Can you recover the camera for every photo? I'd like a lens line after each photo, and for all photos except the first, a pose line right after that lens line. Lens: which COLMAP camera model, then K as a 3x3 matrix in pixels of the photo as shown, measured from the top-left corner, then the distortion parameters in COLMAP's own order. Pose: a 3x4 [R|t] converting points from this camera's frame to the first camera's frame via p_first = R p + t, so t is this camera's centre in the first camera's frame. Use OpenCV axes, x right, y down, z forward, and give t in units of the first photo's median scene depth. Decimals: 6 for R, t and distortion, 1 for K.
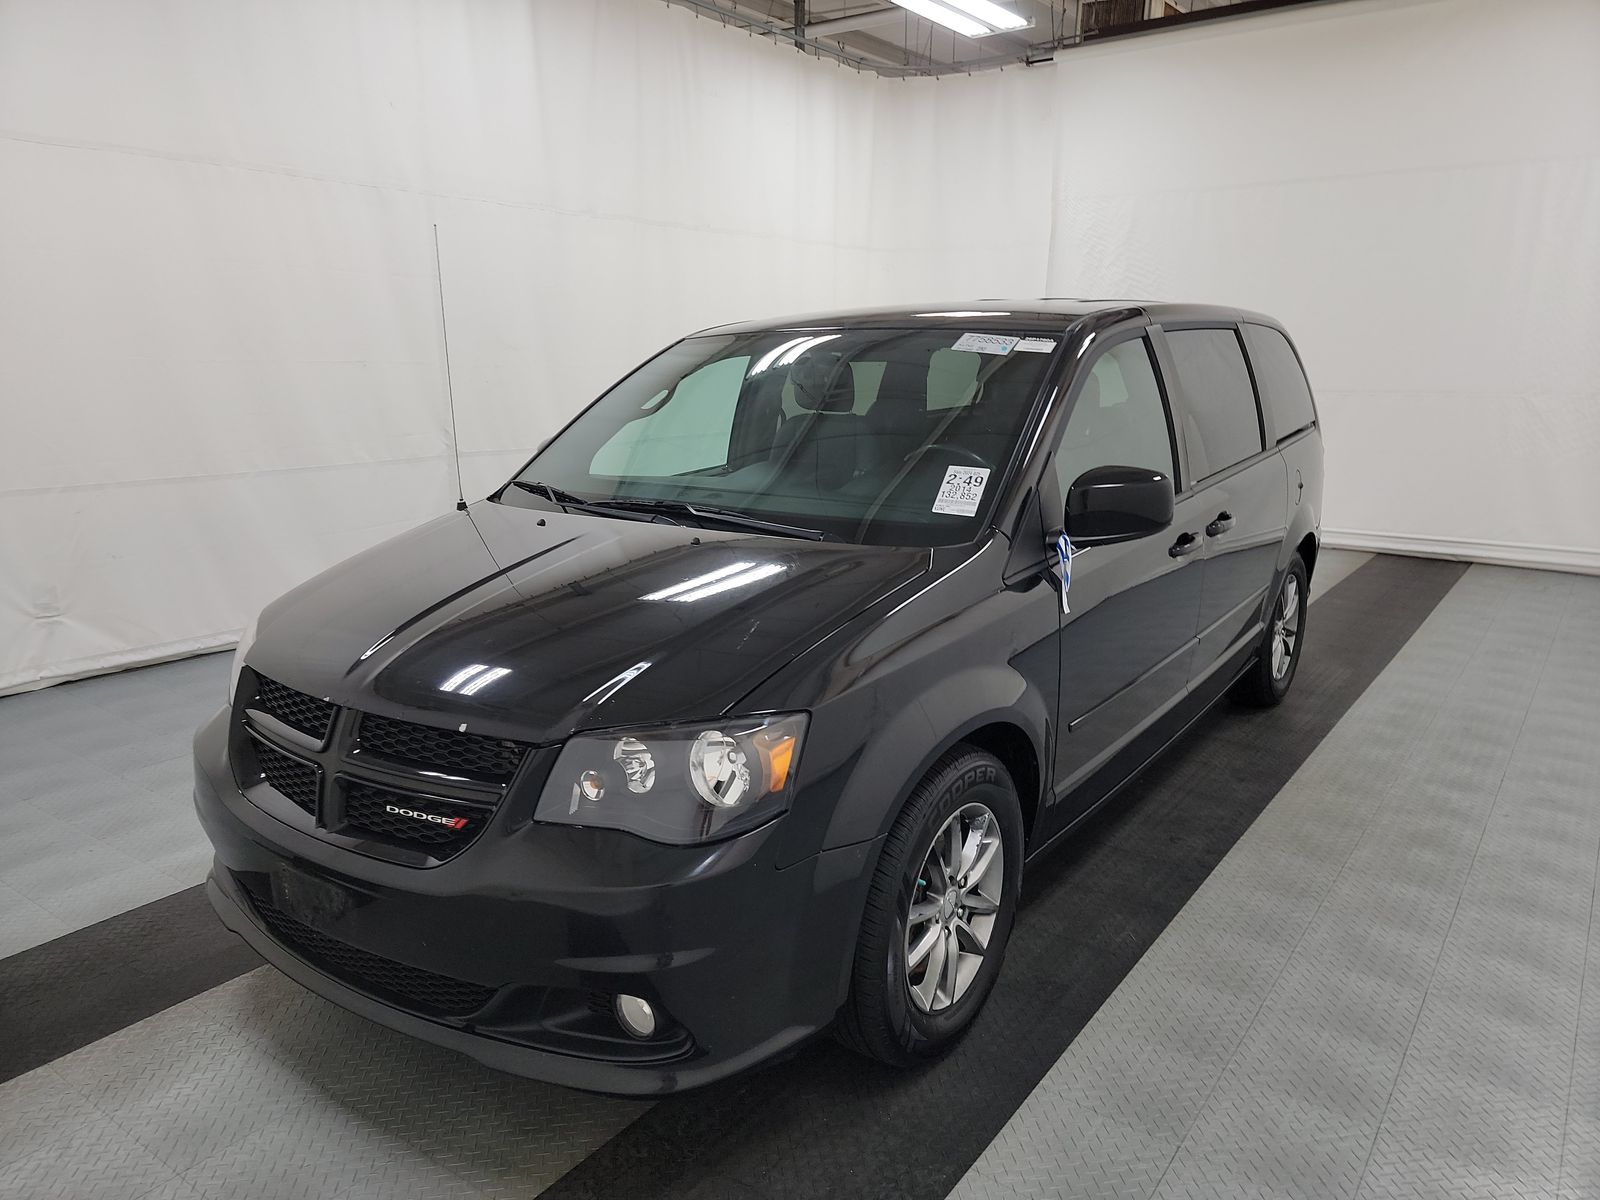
lens RADIAL K [[1119.8, 0, 794.5], [0, 1119.8, 608.5], [0, 0, 1]] dist [0.058515, -0.039122]
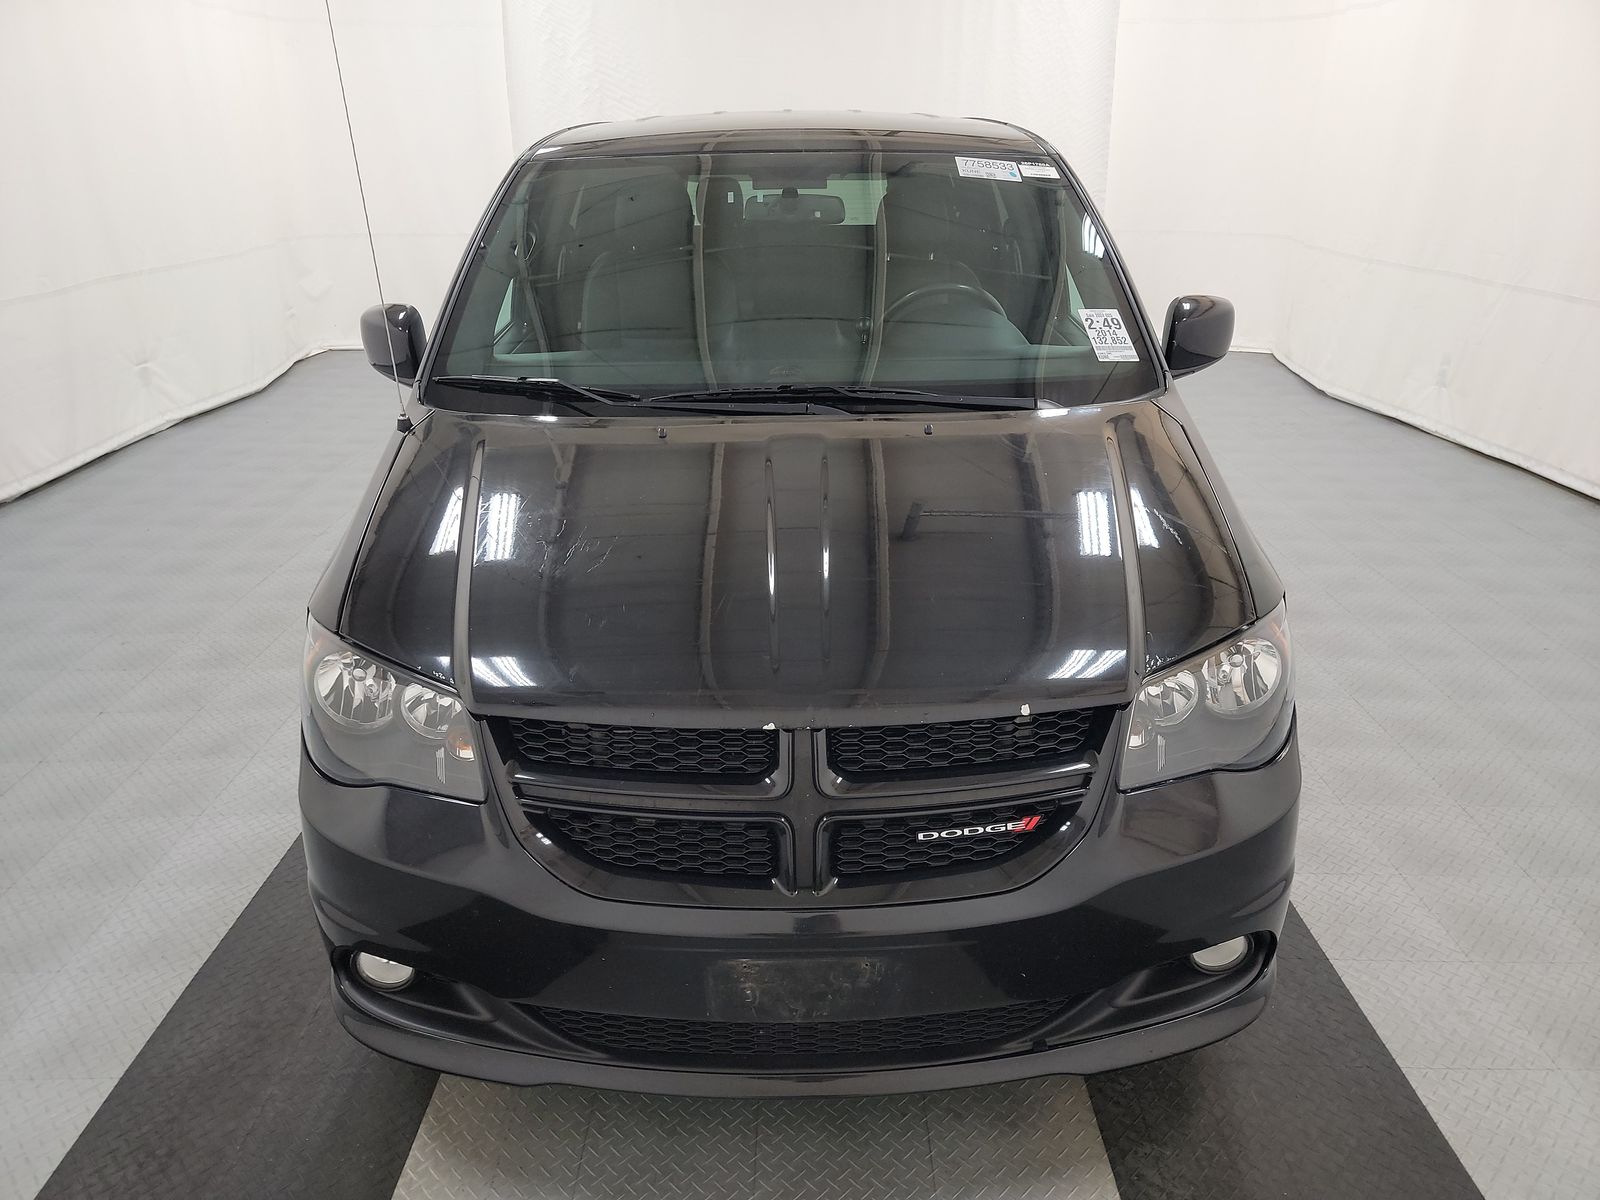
lens RADIAL K [[1119.8, 0, 794.5], [0, 1119.8, 608.5], [0, 0, 1]] dist [0.058515, -0.039122]
pose [[0.806640, -0.232383, 0.543443, -0.809198], [0.139175, 0.968290, 0.207472, -0.145738], [-0.574423, -0.091722, 0.813403, 0.436898]]
